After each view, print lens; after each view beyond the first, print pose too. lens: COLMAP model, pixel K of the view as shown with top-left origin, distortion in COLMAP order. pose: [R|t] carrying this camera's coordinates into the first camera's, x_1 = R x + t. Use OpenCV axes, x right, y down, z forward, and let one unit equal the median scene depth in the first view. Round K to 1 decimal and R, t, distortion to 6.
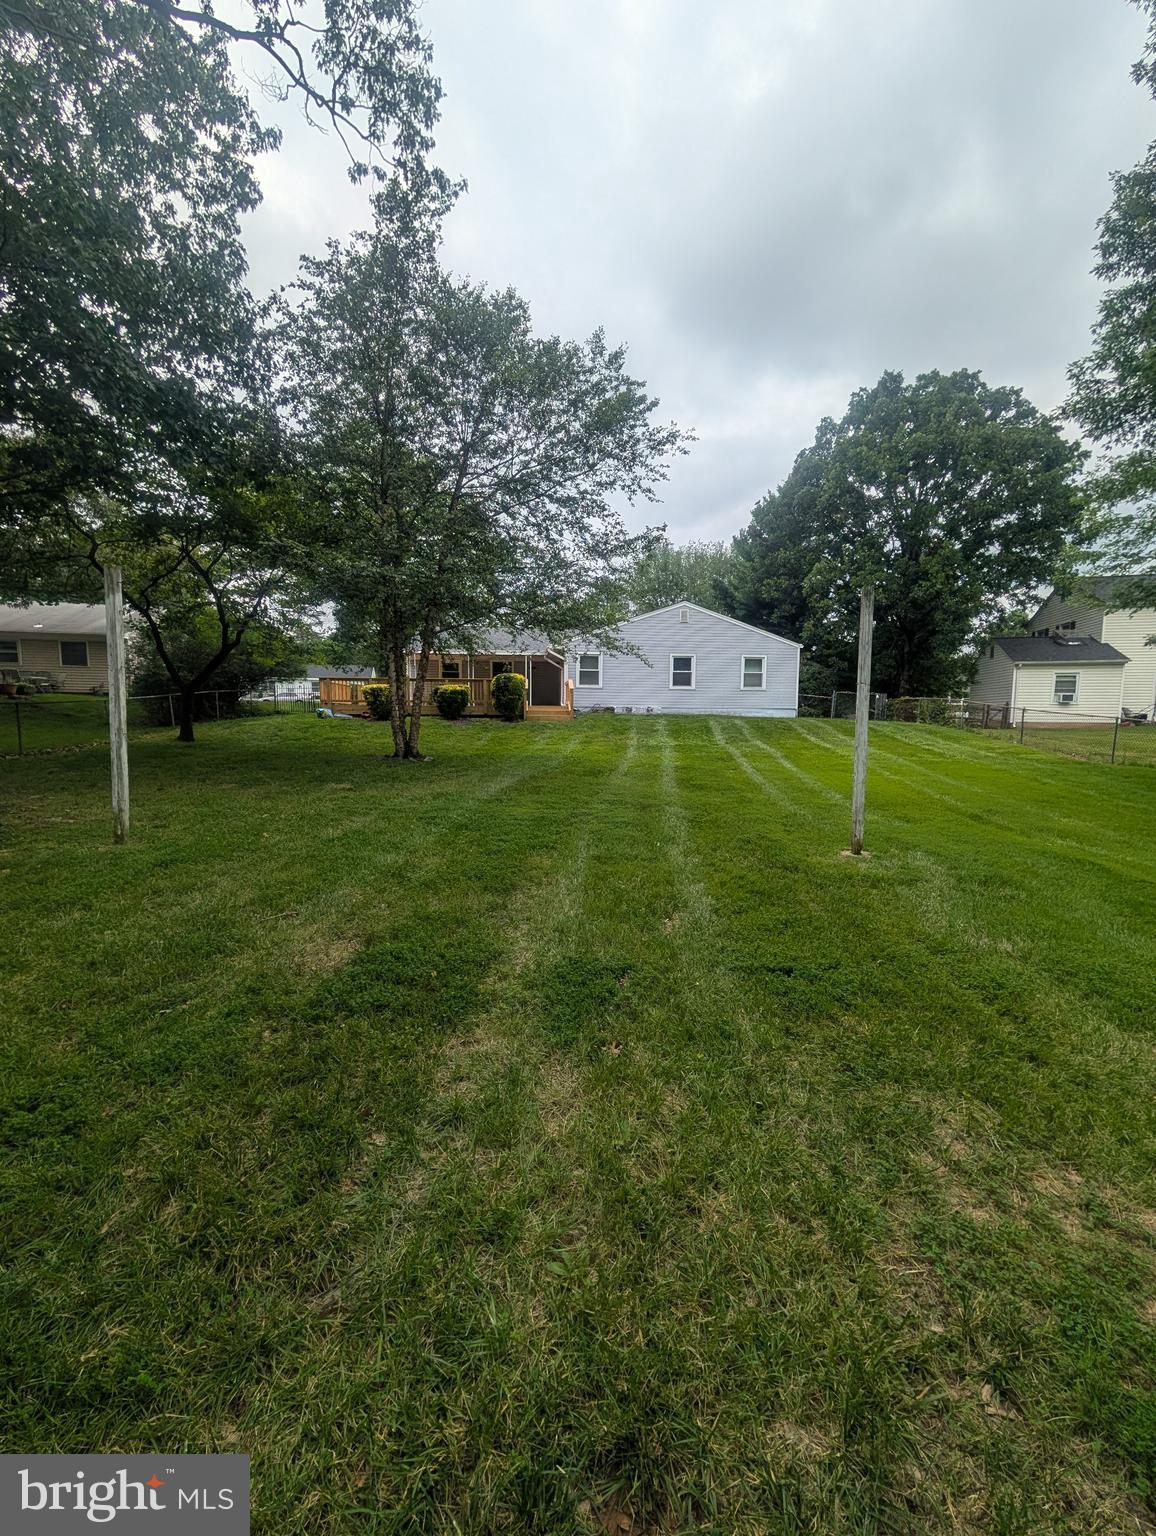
lens RADIAL K [[581.8, 0, 578.9], [0, 581.8, 770.5], [0, 0, 1]] dist [-0.000310, 0.000025]
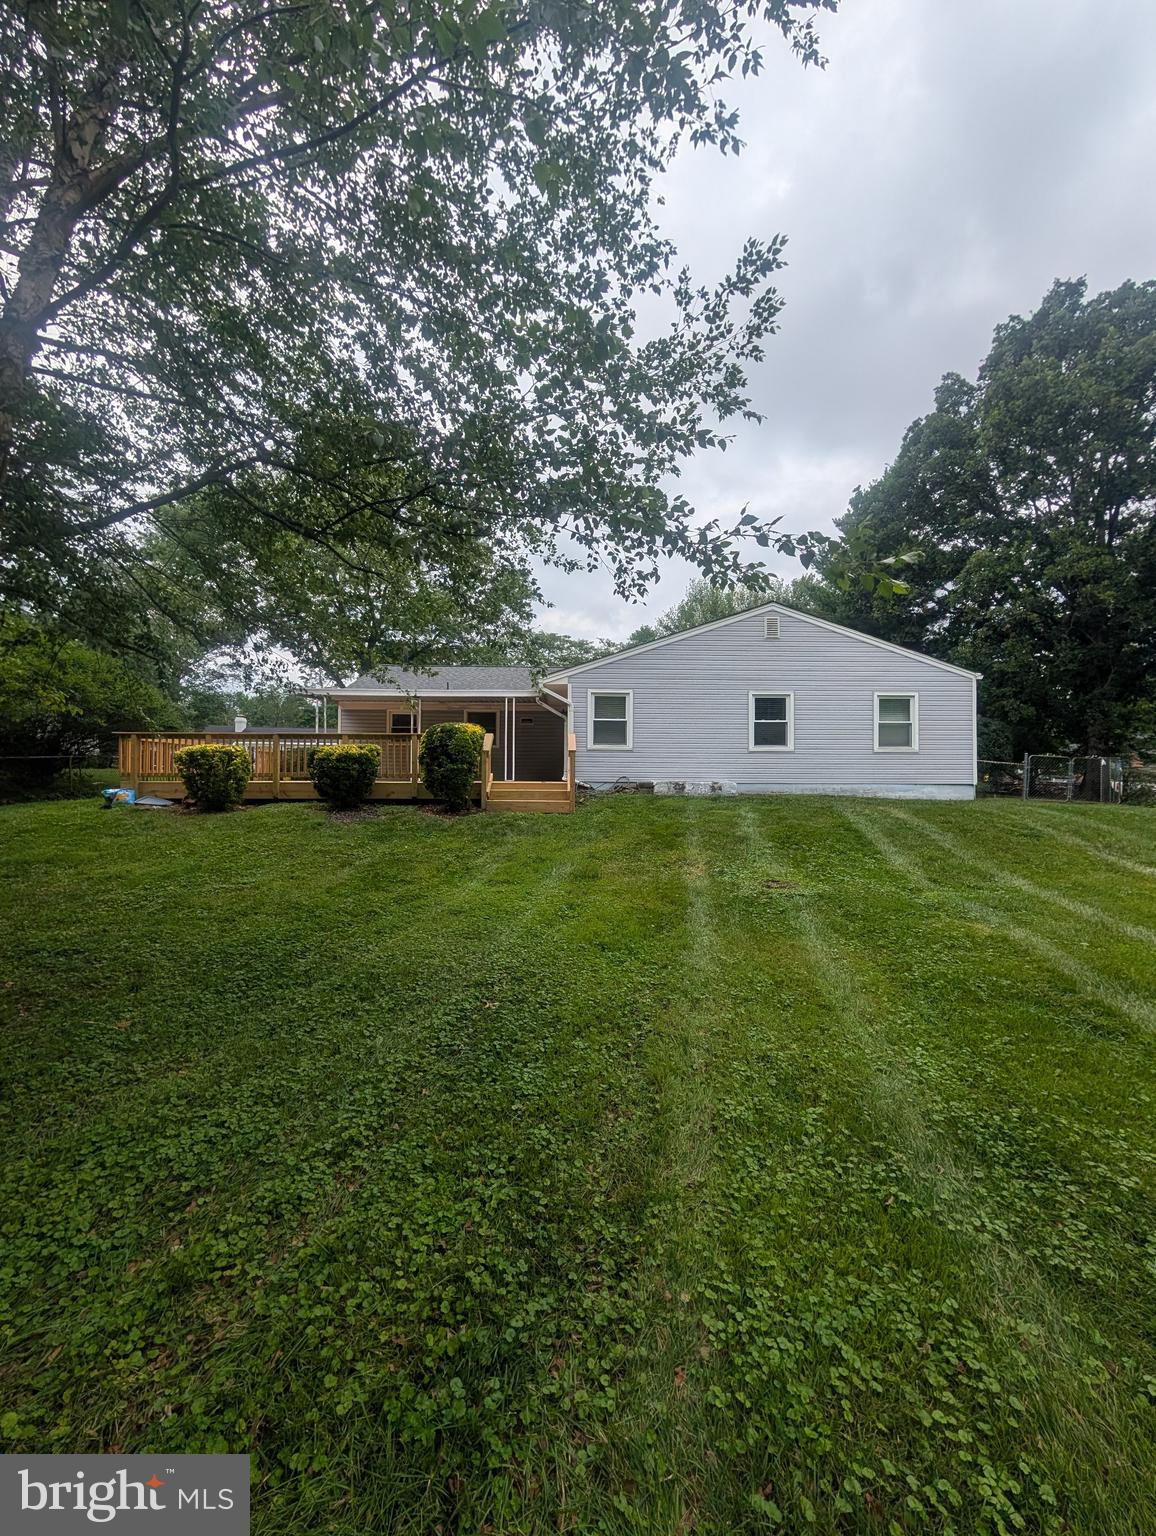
lens RADIAL K [[581.8, 0, 578.9], [0, 581.8, 770.5], [0, 0, 1]] dist [-0.000310, 0.000025]
pose [[0.997469, -0.003352, -0.071023, 0.027726], [-0.004518, 0.993881, -0.110359, -0.056761], [0.070958, 0.110401, 0.991351, 0.420964]]
